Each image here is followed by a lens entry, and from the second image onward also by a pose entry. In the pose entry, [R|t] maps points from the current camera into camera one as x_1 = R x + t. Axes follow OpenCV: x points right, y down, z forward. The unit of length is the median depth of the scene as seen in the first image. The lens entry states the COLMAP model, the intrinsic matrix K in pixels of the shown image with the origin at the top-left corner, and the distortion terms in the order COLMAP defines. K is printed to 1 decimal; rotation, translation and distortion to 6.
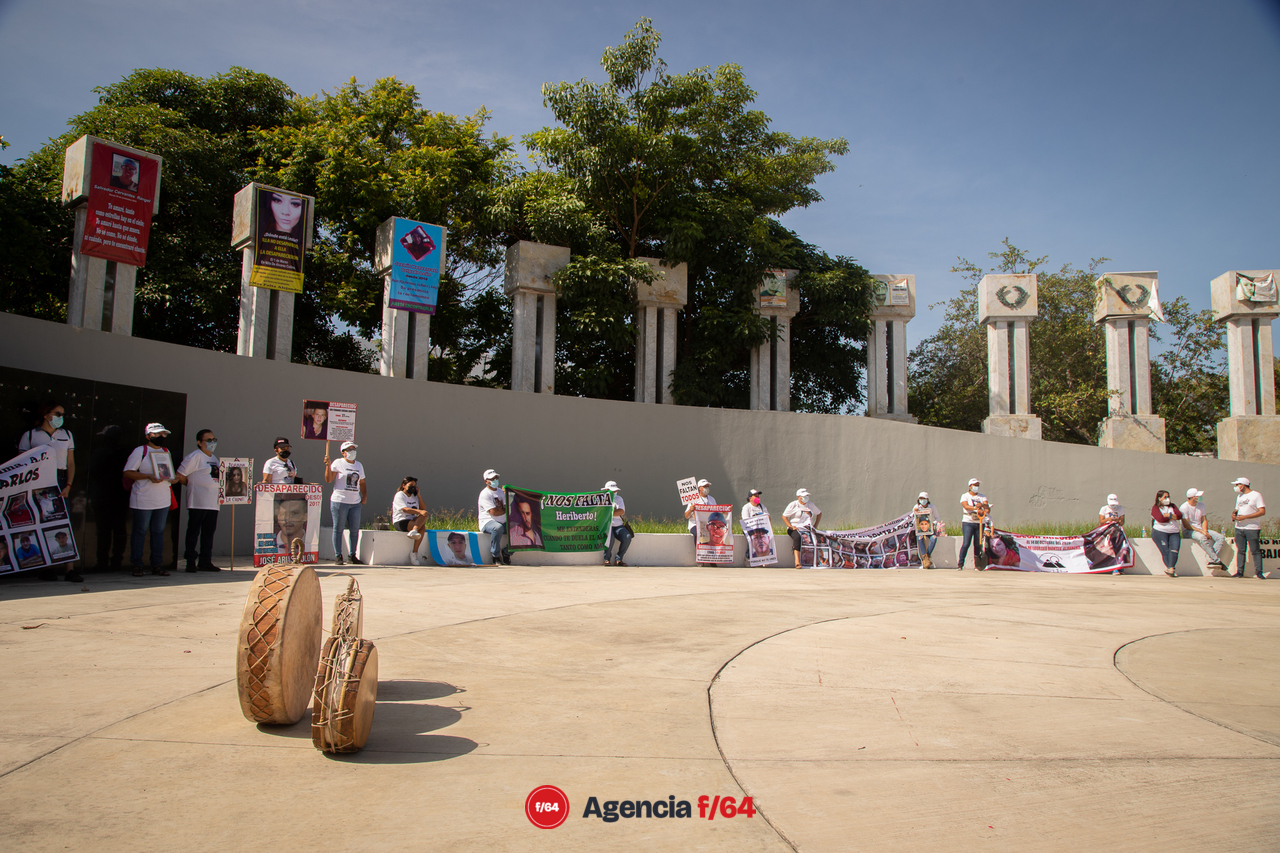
lens RADIAL K [[893.1, 0, 640.0], [0, 893.1, 426.5], [0, 0, 1]] dist [-0.044284, 0.003788]
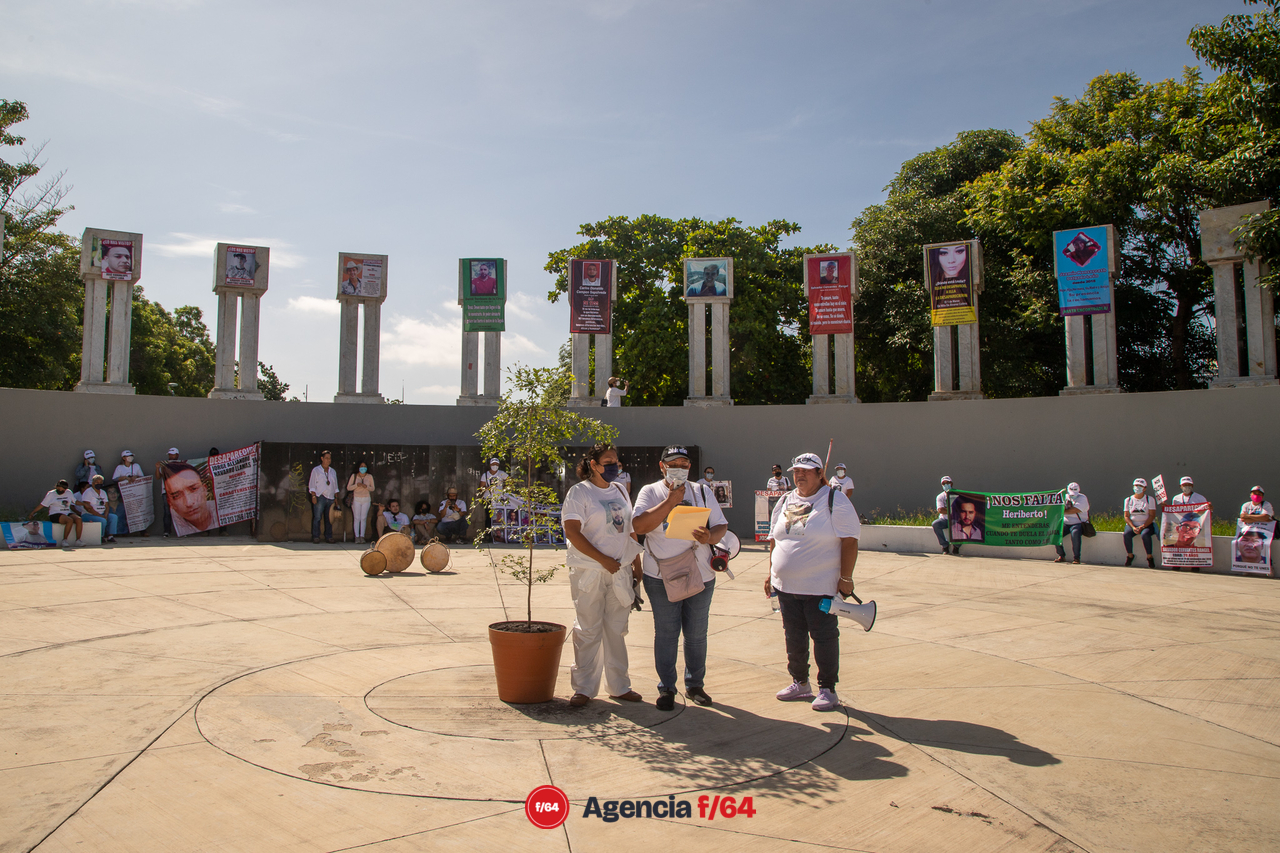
lens RADIAL K [[893.1, 0, 640.0], [0, 893.1, 426.5], [0, 0, 1]] dist [-0.044284, 0.003788]
pose [[0.392482, -0.076186, -0.916599, 0.562402], [0.097899, 0.994362, -0.040730, -0.006884], [0.914534, -0.073749, 0.397728, 0.104875]]
